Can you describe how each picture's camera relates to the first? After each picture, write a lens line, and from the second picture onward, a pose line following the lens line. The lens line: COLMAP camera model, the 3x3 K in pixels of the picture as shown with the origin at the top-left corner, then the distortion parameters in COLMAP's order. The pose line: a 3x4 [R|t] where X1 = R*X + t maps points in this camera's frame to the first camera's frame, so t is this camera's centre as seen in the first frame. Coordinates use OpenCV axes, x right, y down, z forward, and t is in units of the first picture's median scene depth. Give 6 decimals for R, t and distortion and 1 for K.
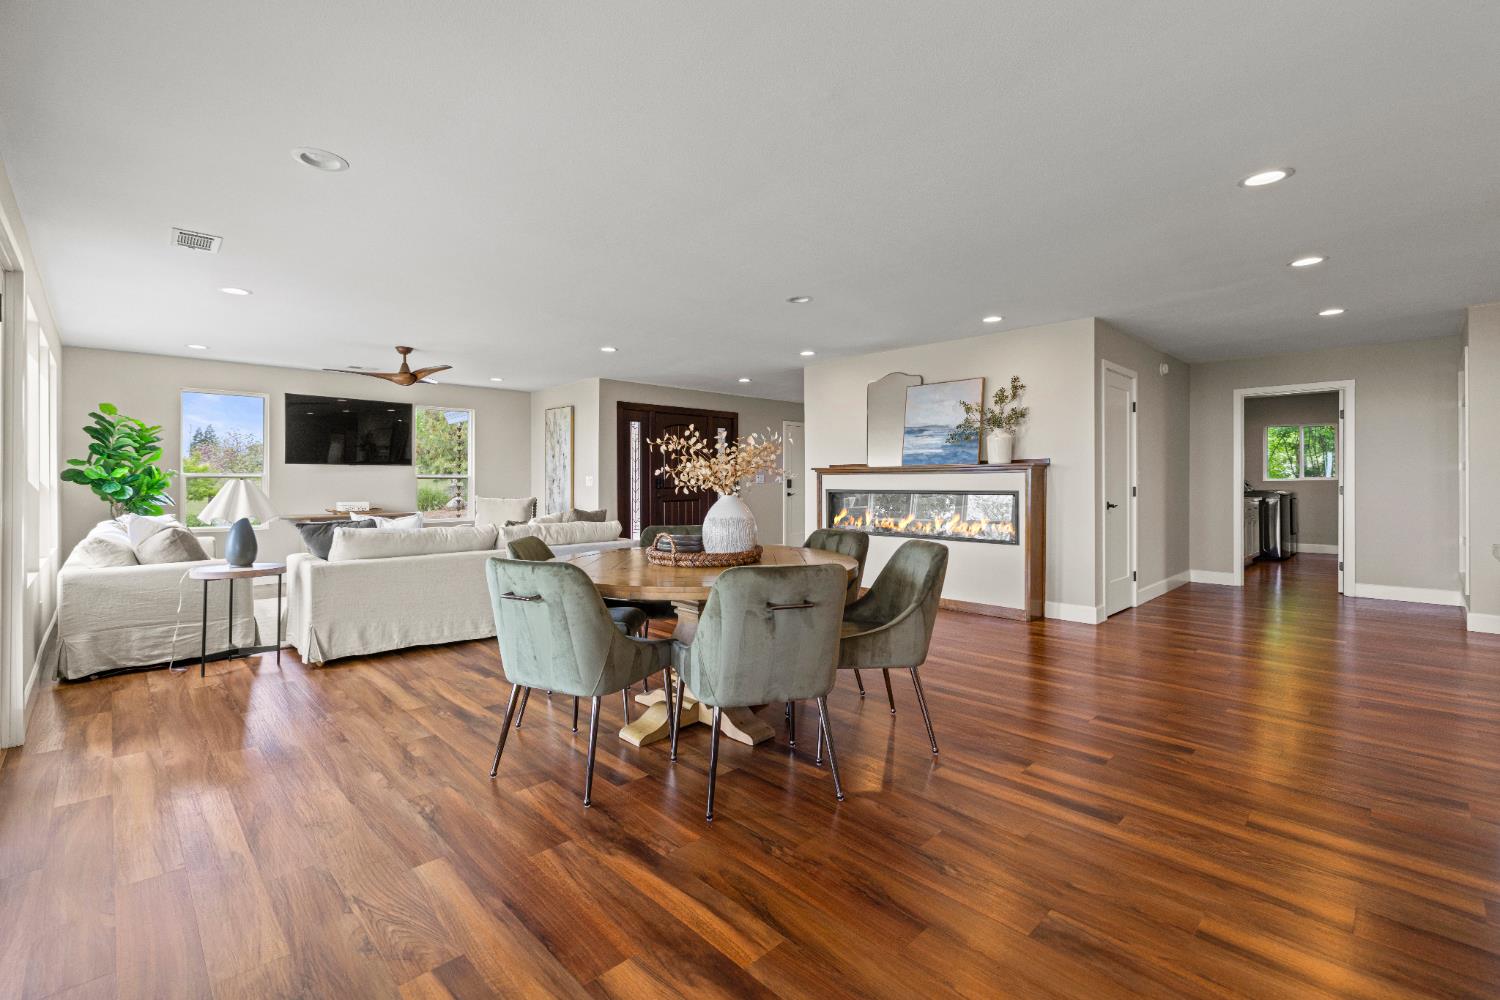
lens RADIAL K [[657.6, 0, 750.6], [0, 657.6, 480.4], [0, 0, 1]] dist [-0.001192, 0.000070]
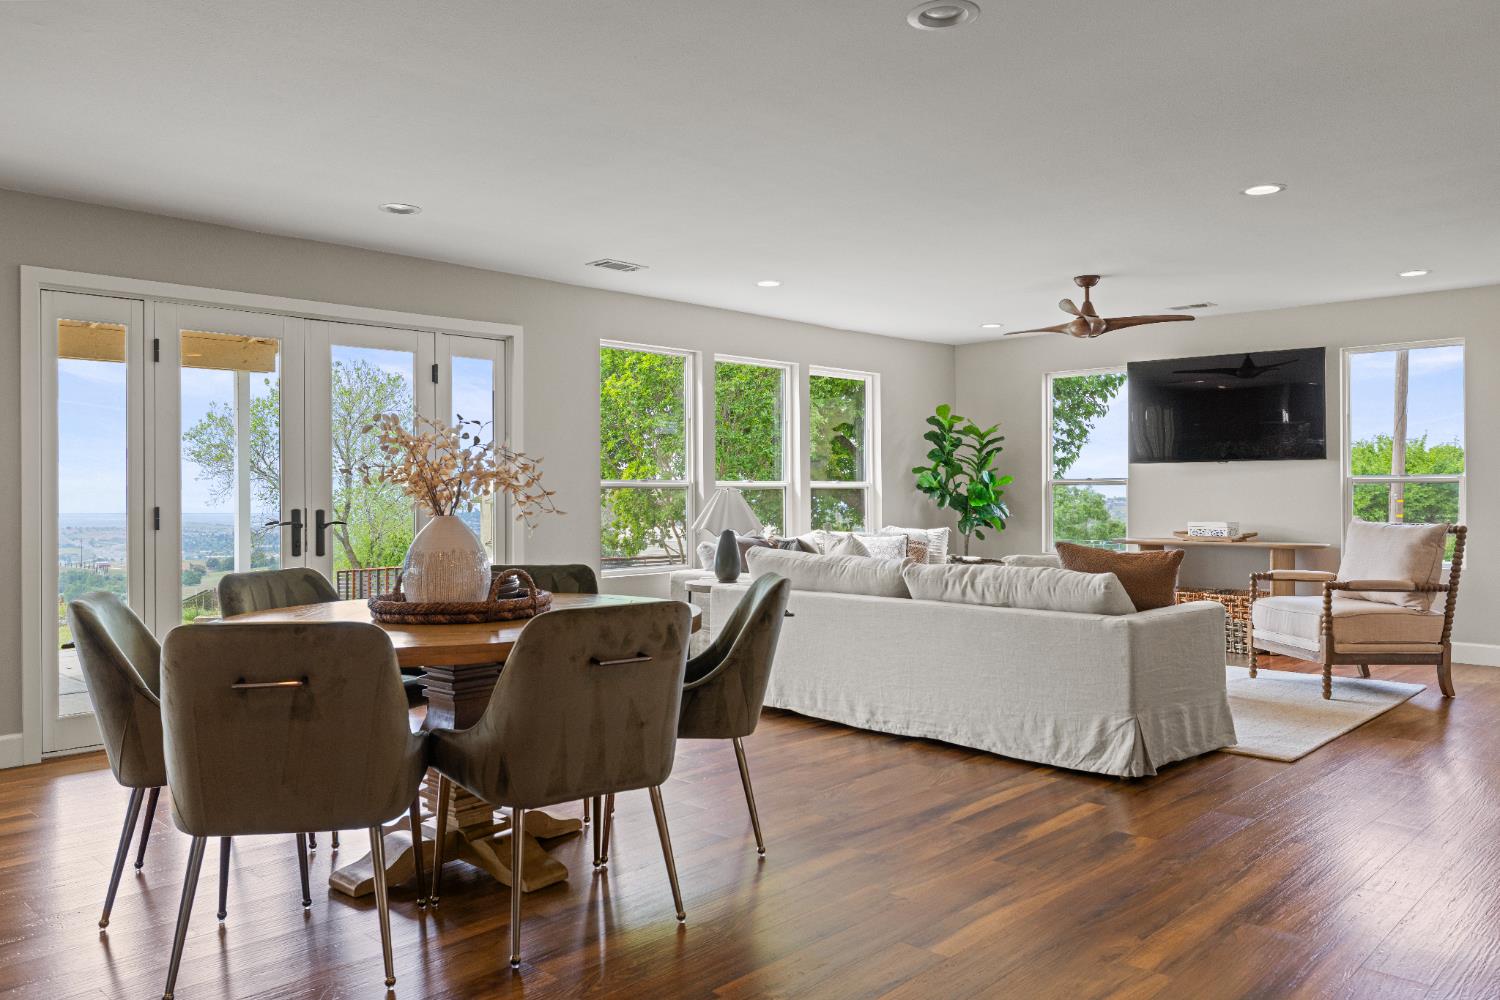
lens RADIAL K [[1099.9, 0, 750.0], [0, 1099.9, 500.0], [0, 0, 1]] dist [0.040008, -0.000754]
pose [[0.033322, 0.008087, -0.999412, 0.414170], [0.006225, 0.999946, 0.008299, 0.000668], [0.999425, -0.006498, 0.033270, 0.513303]]
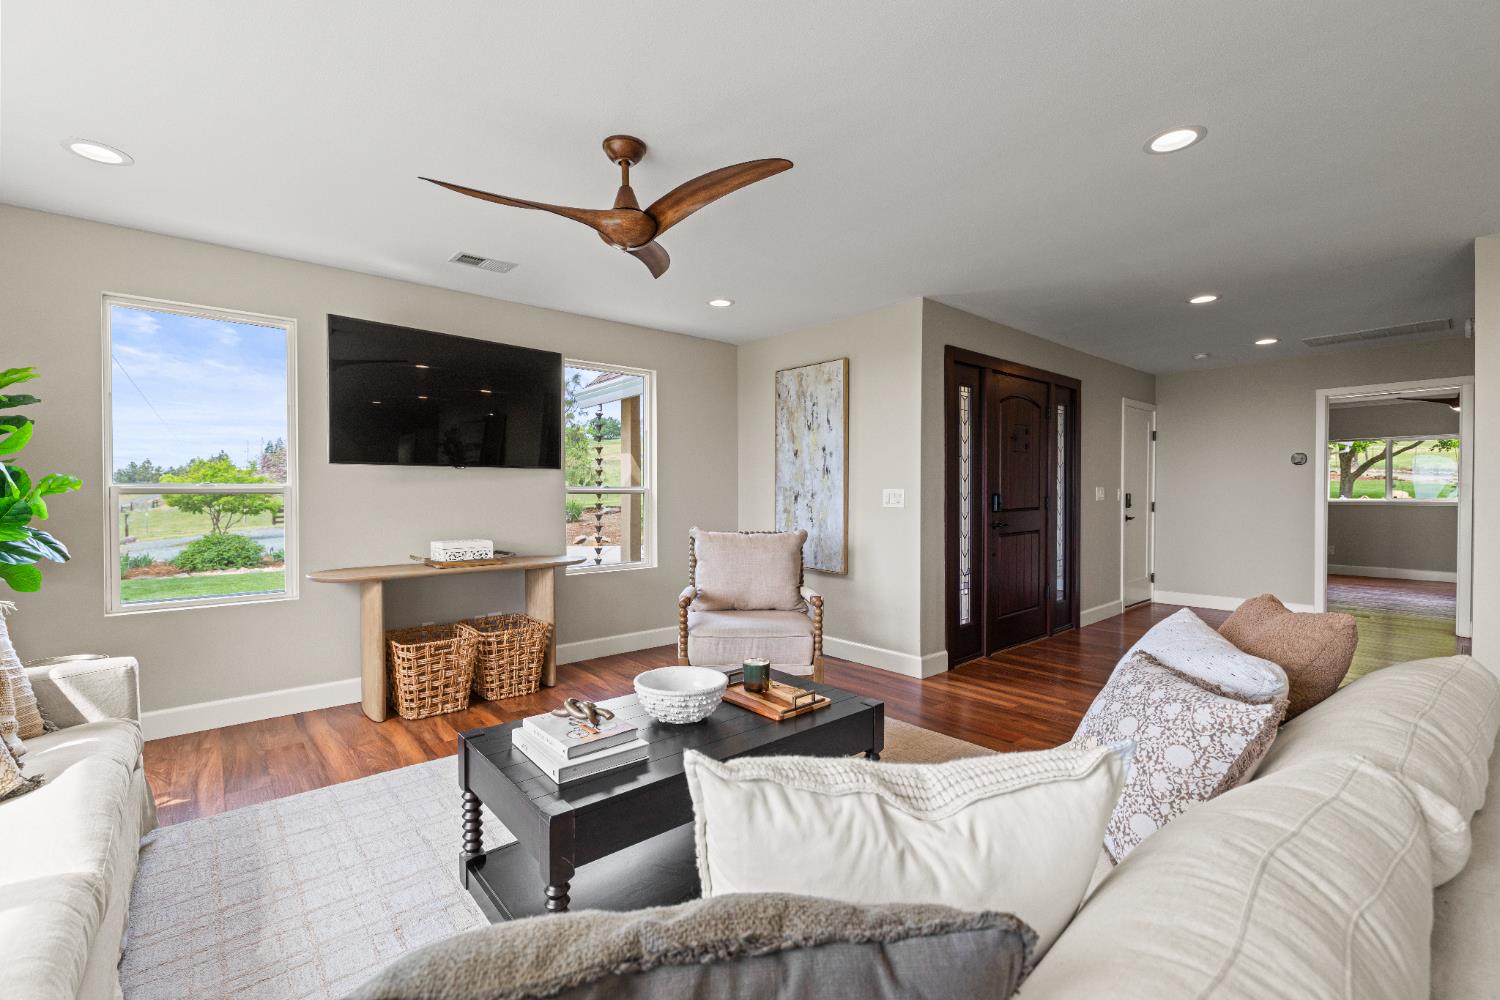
lens RADIAL K [[645.1, 0, 745.7], [0, 645.1, 499.4], [0, 0, 1]] dist [-0.001441, 0.000082]
pose [[0.997923, 0.000930, -0.064409, -0.347952], [-0.000122, 0.999921, 0.012547, -0.004900], [0.064416, -0.012513, 0.997845, 0.510754]]
